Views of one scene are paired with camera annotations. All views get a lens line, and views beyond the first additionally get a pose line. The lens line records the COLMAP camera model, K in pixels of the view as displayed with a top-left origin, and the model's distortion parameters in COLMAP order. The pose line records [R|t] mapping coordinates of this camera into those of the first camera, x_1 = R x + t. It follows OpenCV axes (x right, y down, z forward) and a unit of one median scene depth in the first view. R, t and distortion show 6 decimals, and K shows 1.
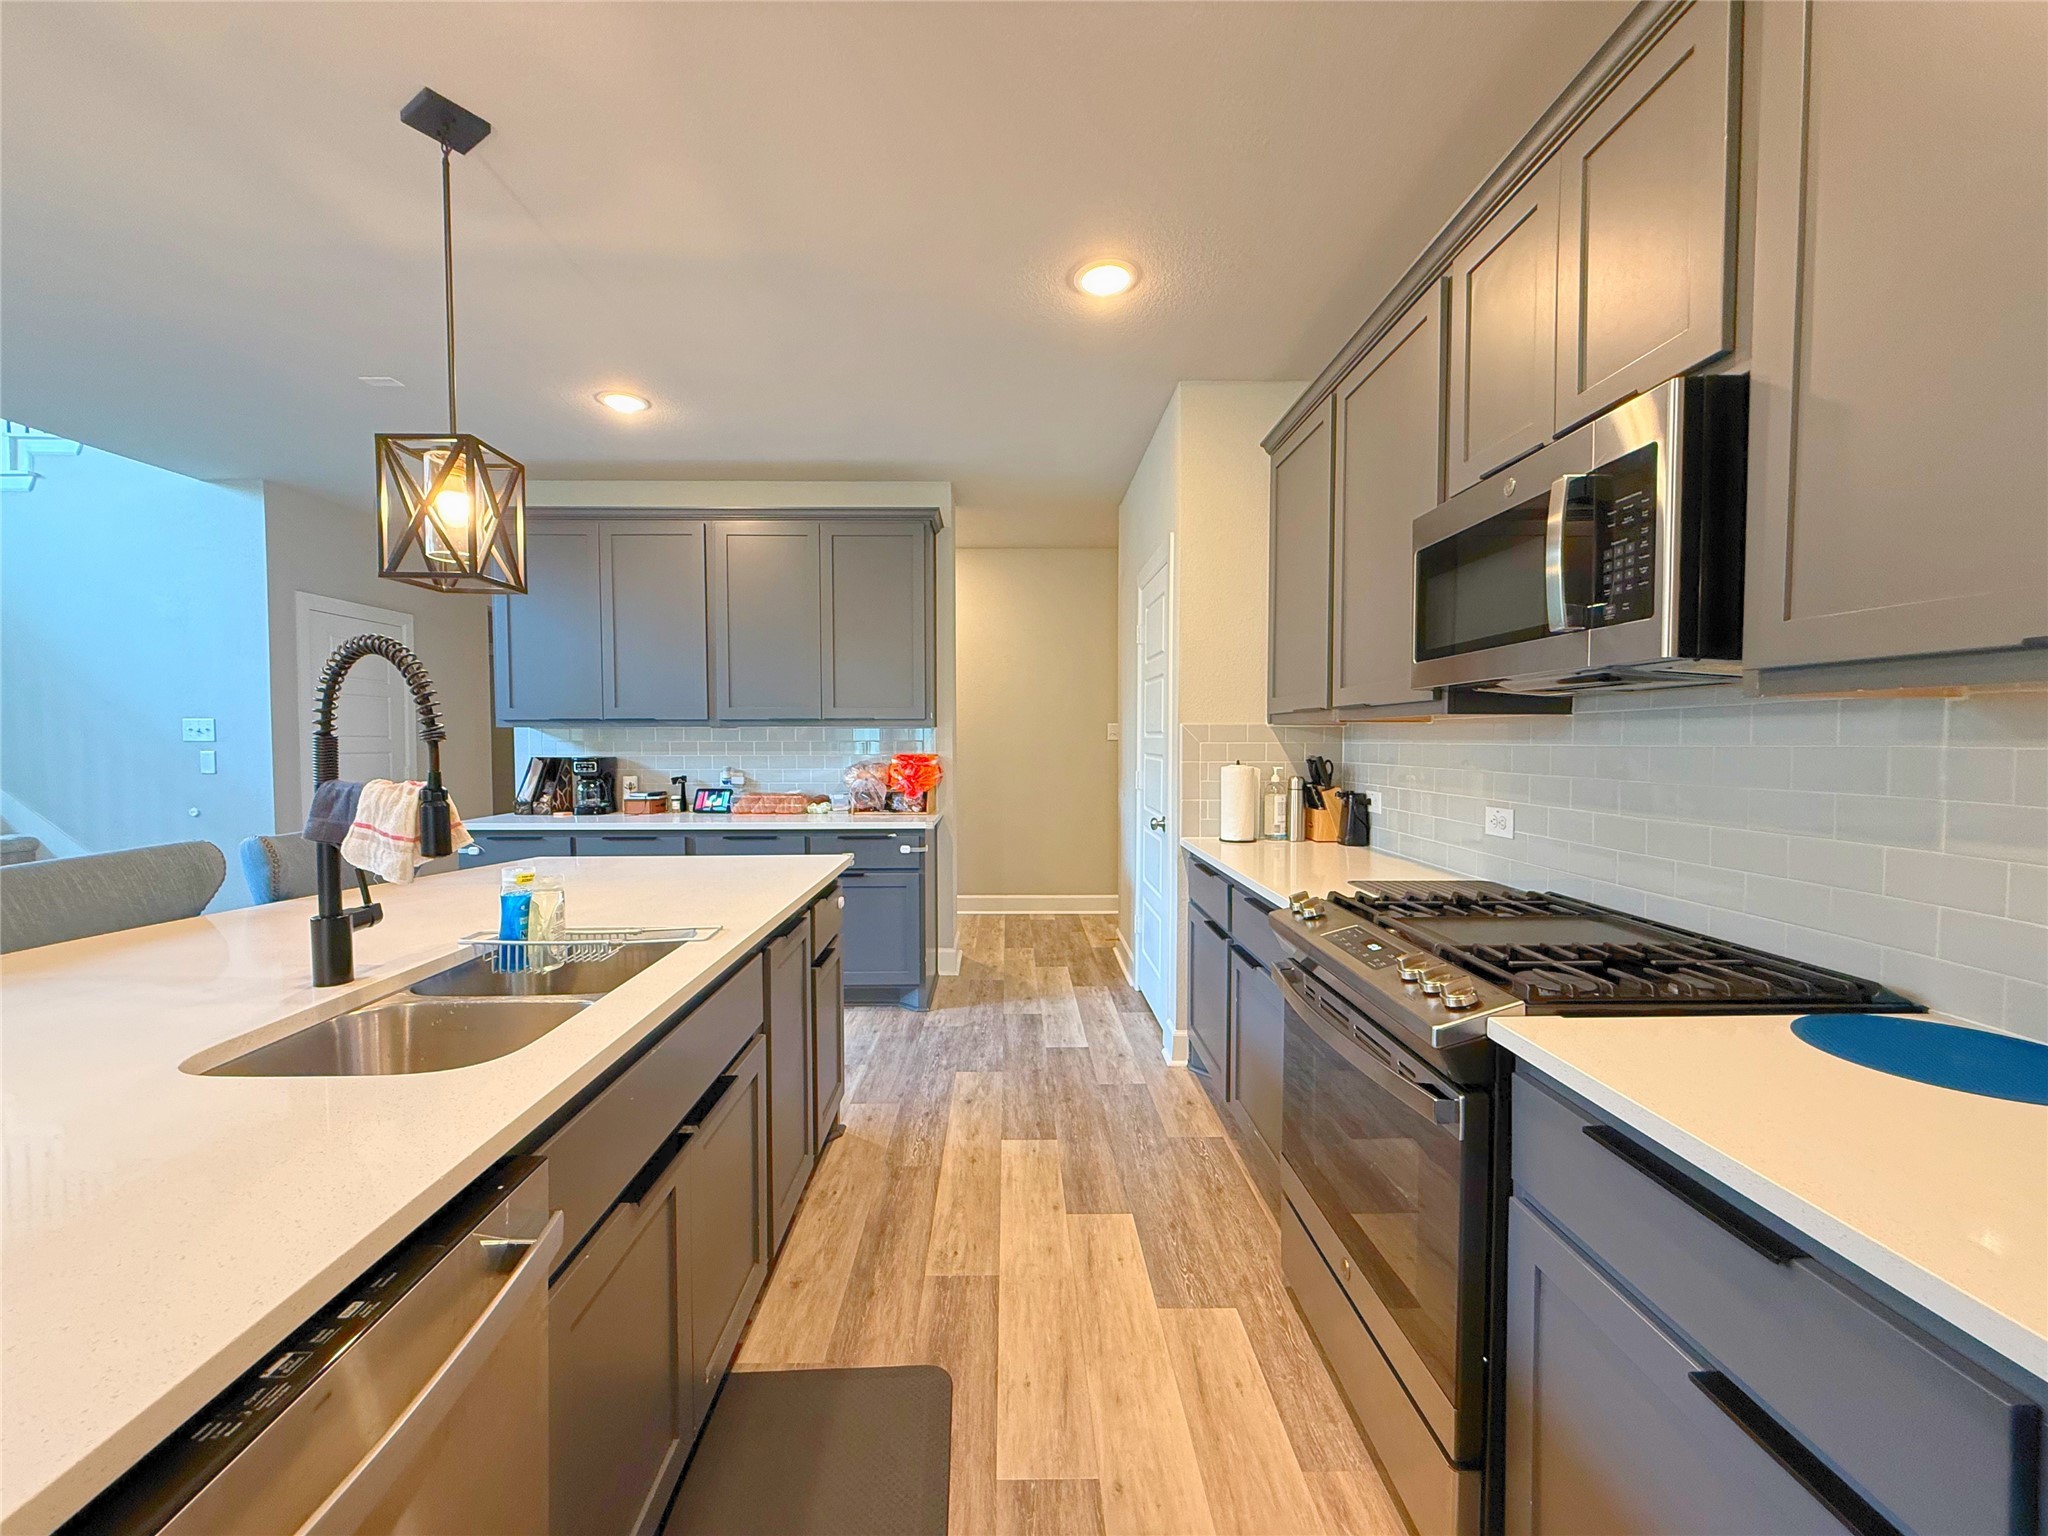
lens RADIAL K [[834.5, 0, 1024.0], [0, 834.5, 768.0], [0, 0, 1]] dist [0.019811, 0.000108]
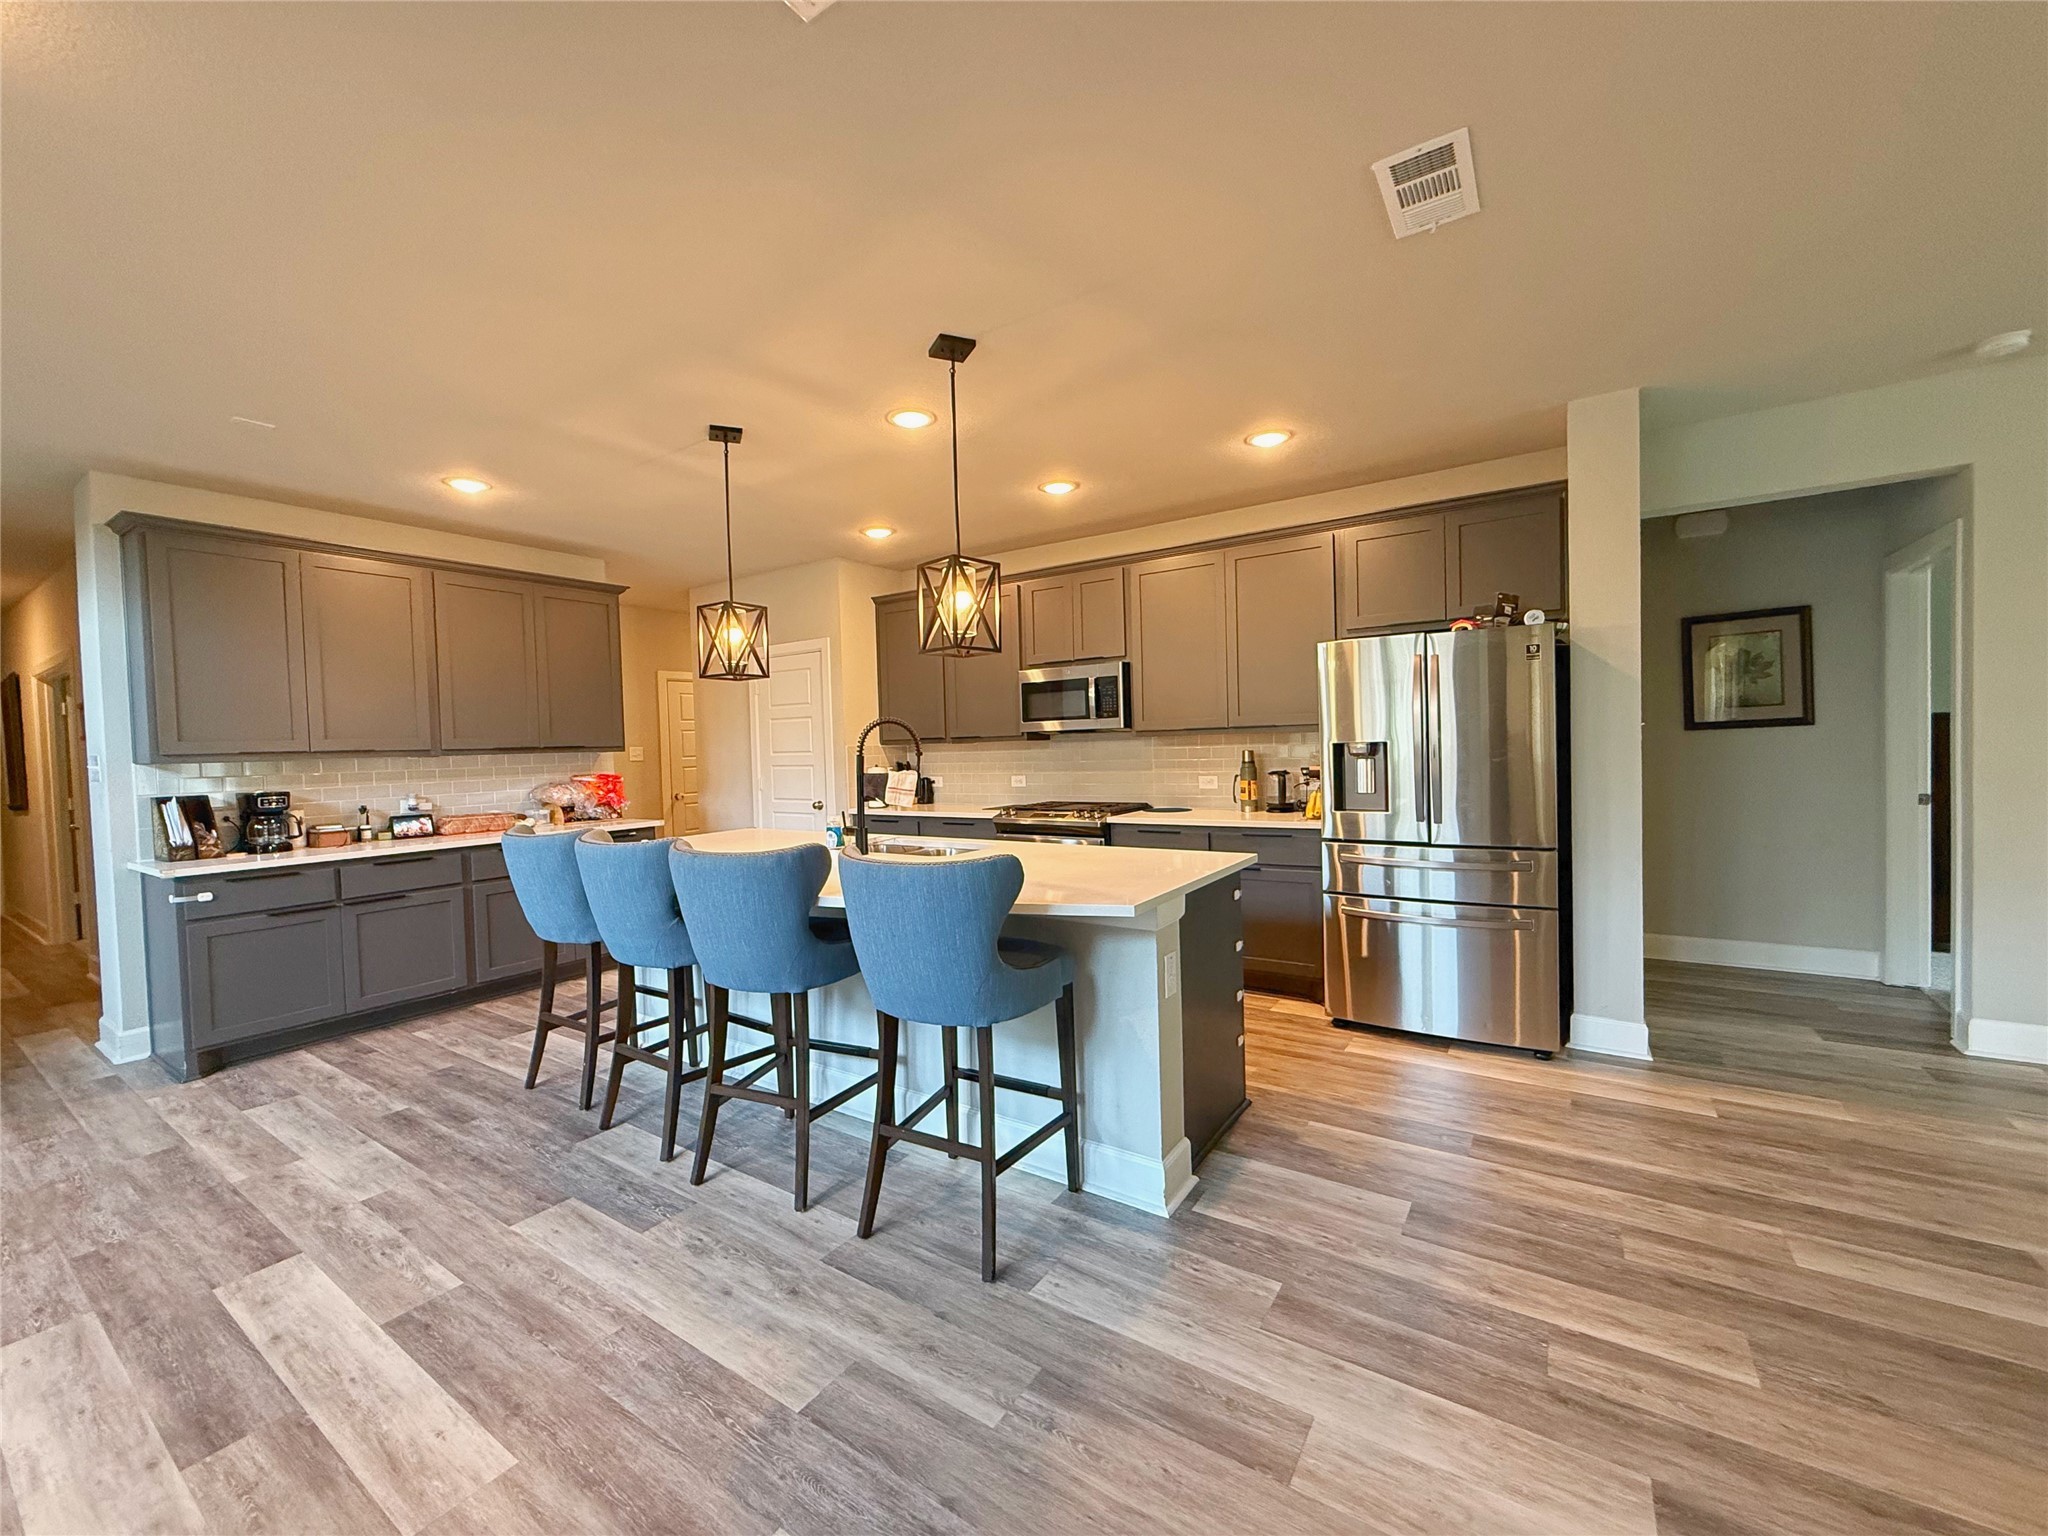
lens RADIAL K [[816.2, 0, 1019.8], [0, 816.2, 767.1], [0, 0, 1]] dist [0.001734, 0.000199]
pose [[0.574035, -0.040395, 0.817834, -1.886387], [0.057678, 0.998296, 0.008825, -0.002162], [-0.816797, 0.042106, 0.575386, -0.584720]]
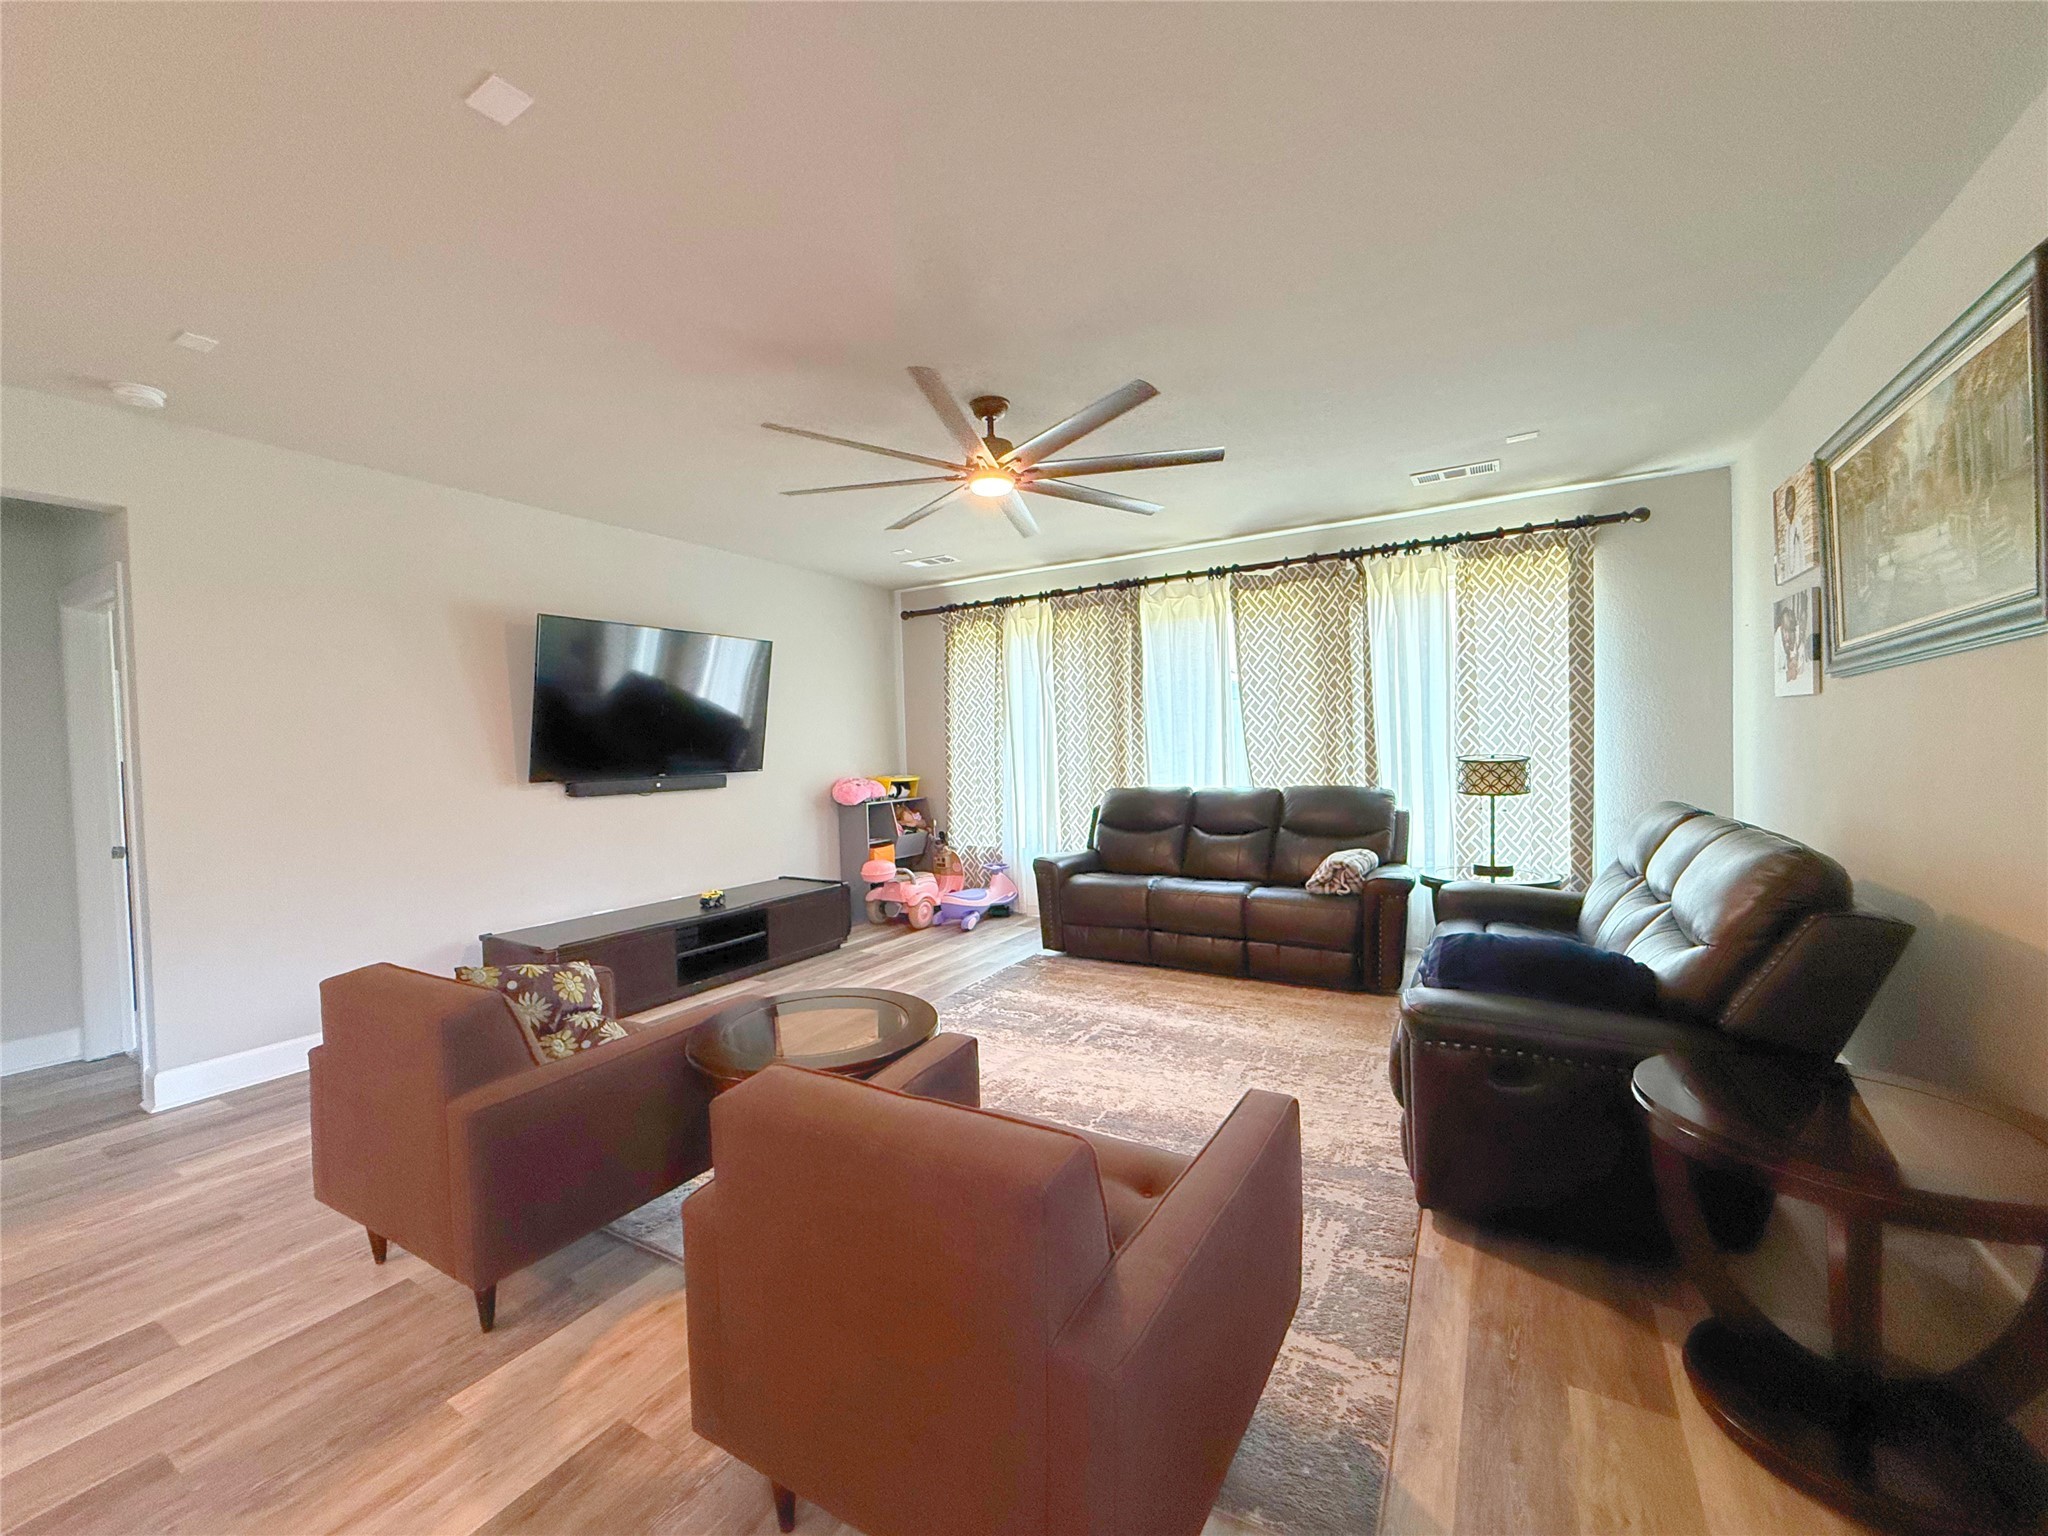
lens RADIAL K [[816.2, 0, 1019.8], [0, 816.2, 767.1], [0, 0, 1]] dist [0.001734, 0.000199]
pose [[-0.843411, 0.005767, 0.537237, -1.755535], [0.042282, 0.997554, 0.055669, 0.007986], [-0.535602, 0.069667, -0.841592, -0.785901]]
